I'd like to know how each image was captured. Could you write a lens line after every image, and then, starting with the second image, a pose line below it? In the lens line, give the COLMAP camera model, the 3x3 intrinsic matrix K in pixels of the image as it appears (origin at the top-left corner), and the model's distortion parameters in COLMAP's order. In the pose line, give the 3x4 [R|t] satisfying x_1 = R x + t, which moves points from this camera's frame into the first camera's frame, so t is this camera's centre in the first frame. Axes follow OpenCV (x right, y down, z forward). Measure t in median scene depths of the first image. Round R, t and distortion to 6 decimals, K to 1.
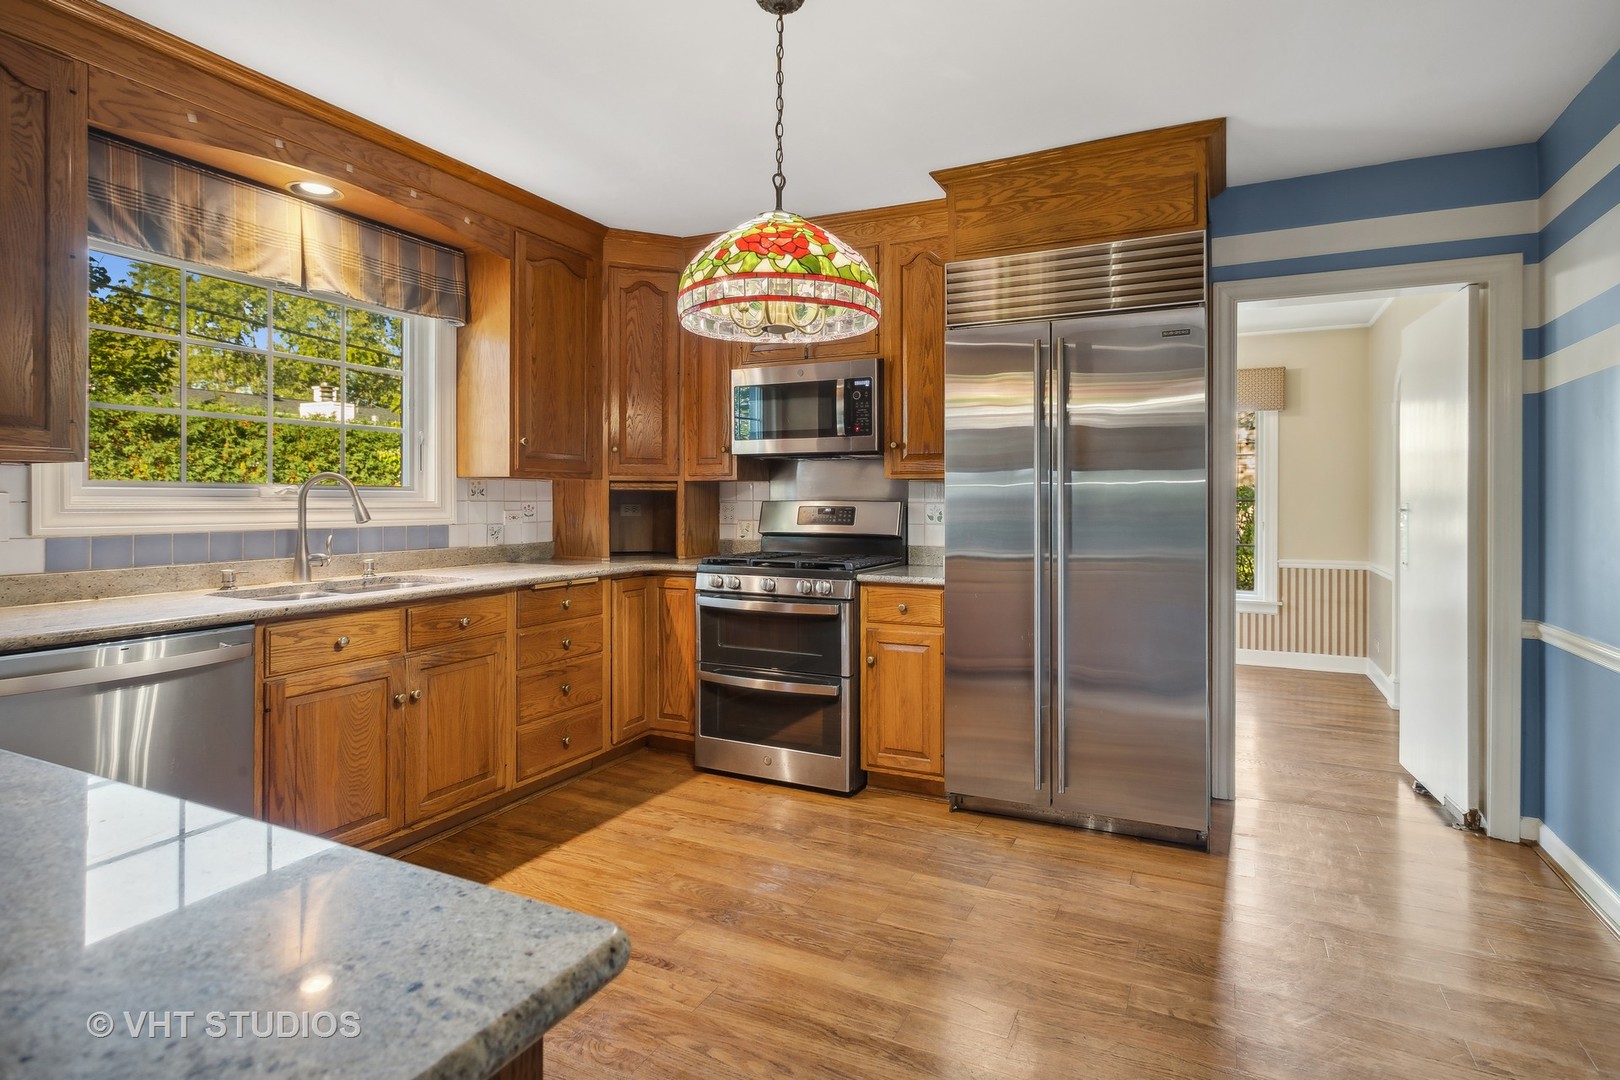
lens RADIAL K [[846.9, 0, 811.1], [0, 846.9, 502.5], [0, 0, 1]] dist [-0.002259, 0.000167]
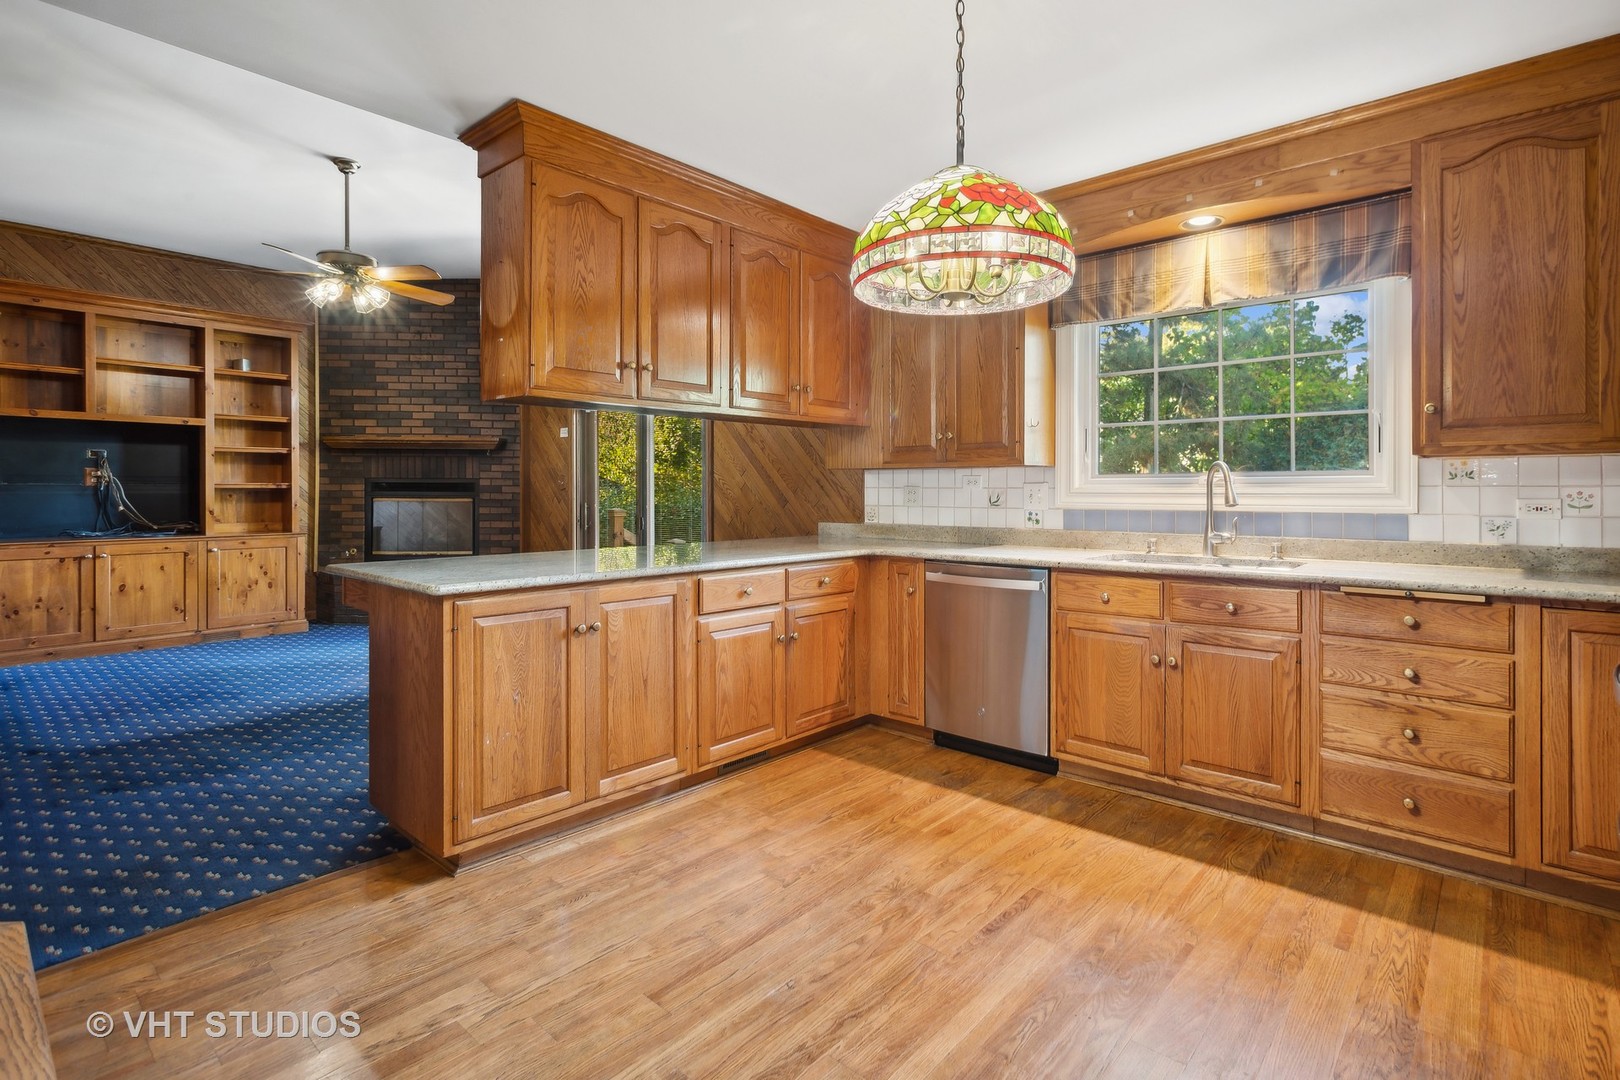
lens RADIAL K [[764.8, 0, 814.3], [0, 764.8, 491.8], [0, 0, 1]] dist [-0.000201, 0.001123]
pose [[-0.271723, 0.000739, -0.962375, 0.576508], [-0.001914, 0.999997, 0.001308, 0.004945], [0.962374, 0.002197, -0.271721, 0.762394]]
